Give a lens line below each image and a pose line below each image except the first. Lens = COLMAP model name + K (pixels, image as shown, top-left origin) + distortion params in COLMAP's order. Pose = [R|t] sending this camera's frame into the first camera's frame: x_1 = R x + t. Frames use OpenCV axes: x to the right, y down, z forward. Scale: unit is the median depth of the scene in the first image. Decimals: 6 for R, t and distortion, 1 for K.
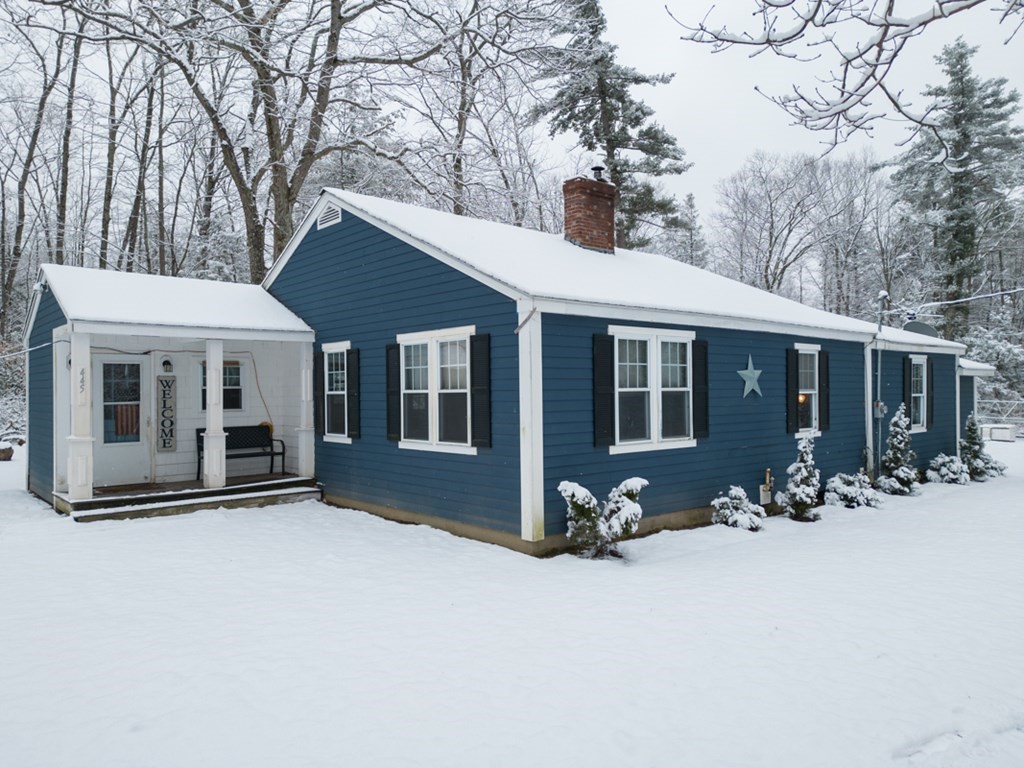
lens RADIAL K [[710.6, 0, 516.3], [0, 710.6, 389.0], [0, 0, 1]] dist [0.089124, -0.075781]
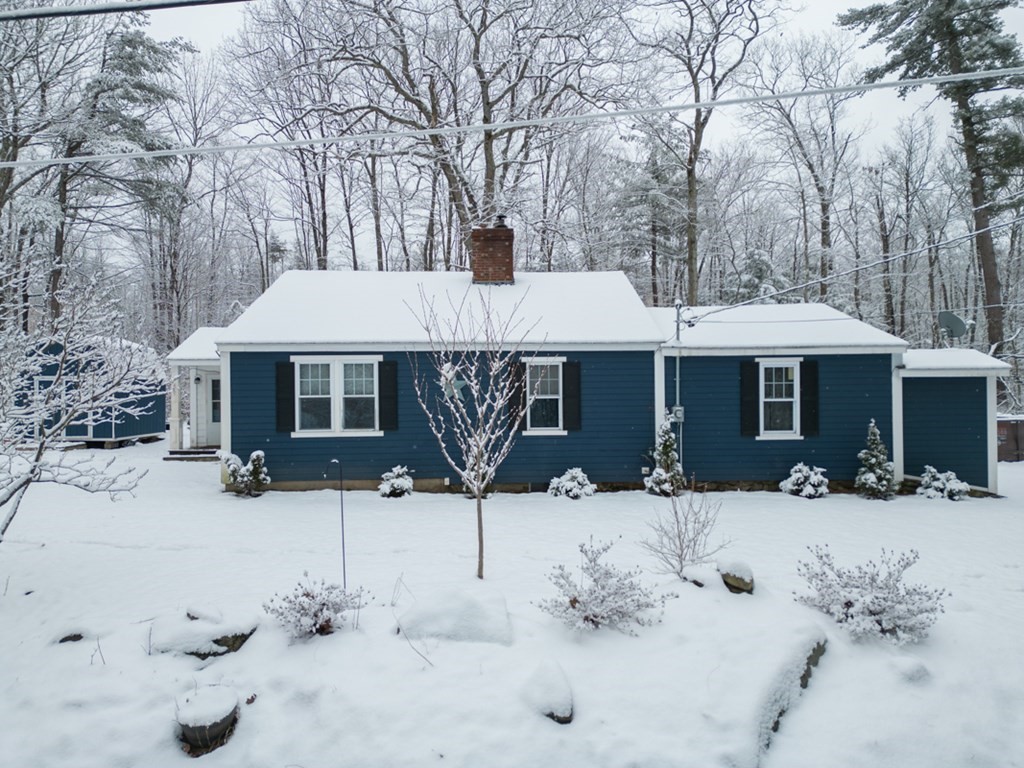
lens RADIAL K [[710.6, 0, 516.3], [0, 710.6, 389.0], [0, 0, 1]] dist [0.089124, -0.075781]
pose [[0.771392, 0.000073, -0.636360, 1.362052], [0.004926, 0.999969, 0.006085, -0.020533], [0.636341, -0.007829, 0.771368, 0.075769]]
